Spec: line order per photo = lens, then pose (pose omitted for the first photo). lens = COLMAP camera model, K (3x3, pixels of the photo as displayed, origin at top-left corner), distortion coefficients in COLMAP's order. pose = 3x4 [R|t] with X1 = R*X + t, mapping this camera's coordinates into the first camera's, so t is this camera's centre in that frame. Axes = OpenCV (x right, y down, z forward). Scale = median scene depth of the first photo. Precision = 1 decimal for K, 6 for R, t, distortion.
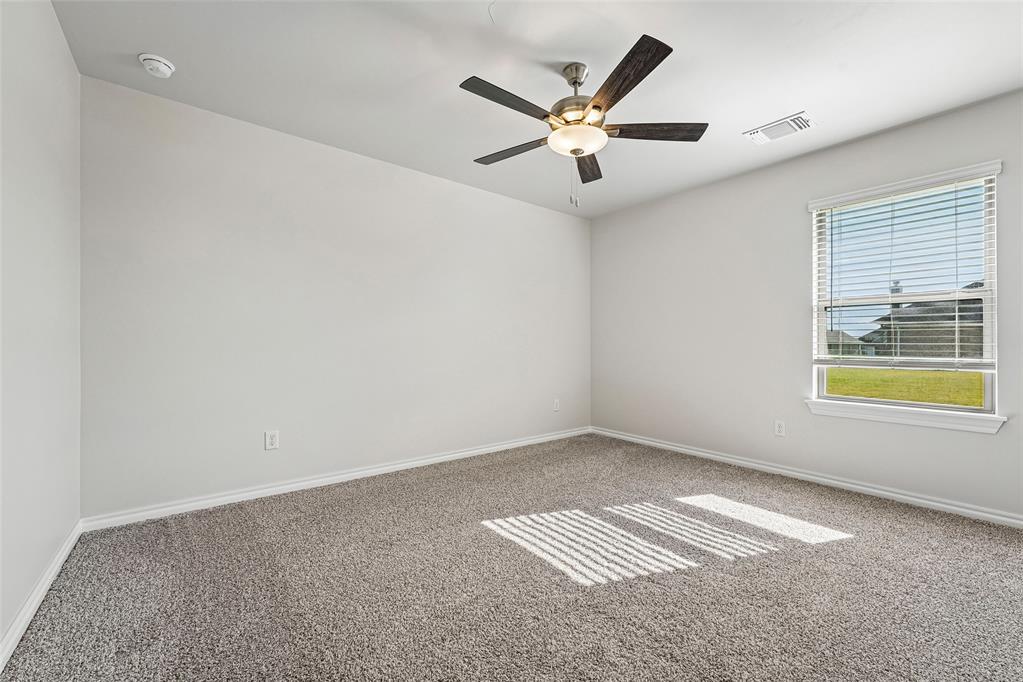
lens RADIAL K [[406.9, 0, 511.5], [0, 406.9, 341.0], [0, 0, 1]] dist [-0.001927, -0.000183]
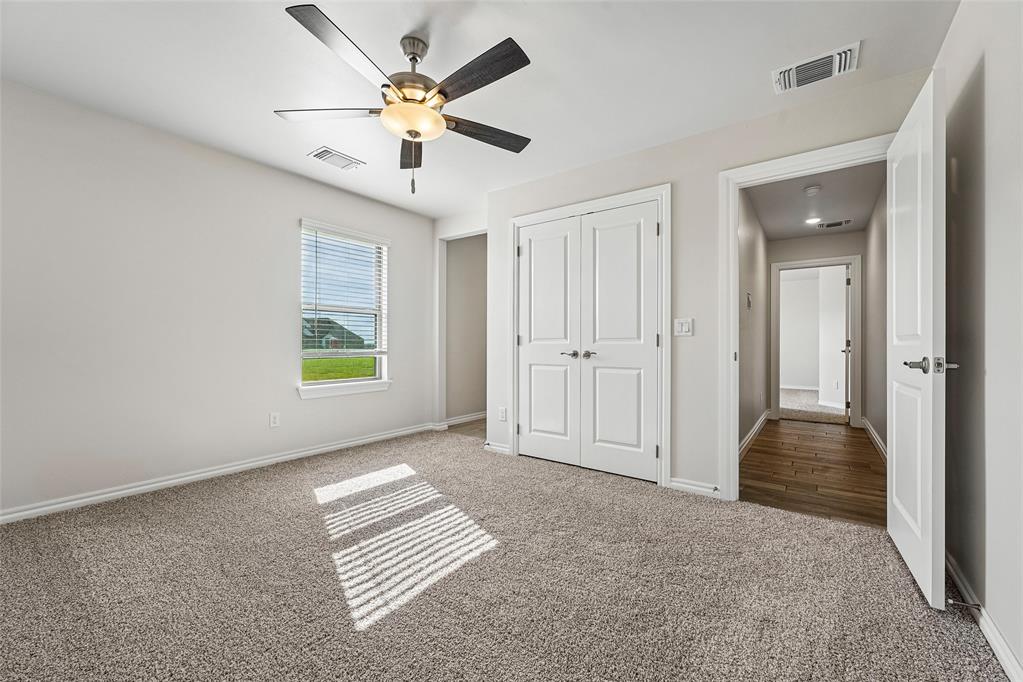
lens RADIAL K [[406.9, 0, 511.5], [0, 406.9, 341.0], [0, 0, 1]] dist [-0.001927, -0.000183]
pose [[-0.249915, -0.006157, 0.968248, -0.750448], [-0.010955, 0.999934, 0.003531, -0.003406], [-0.968206, -0.009725, -0.249966, 0.957253]]
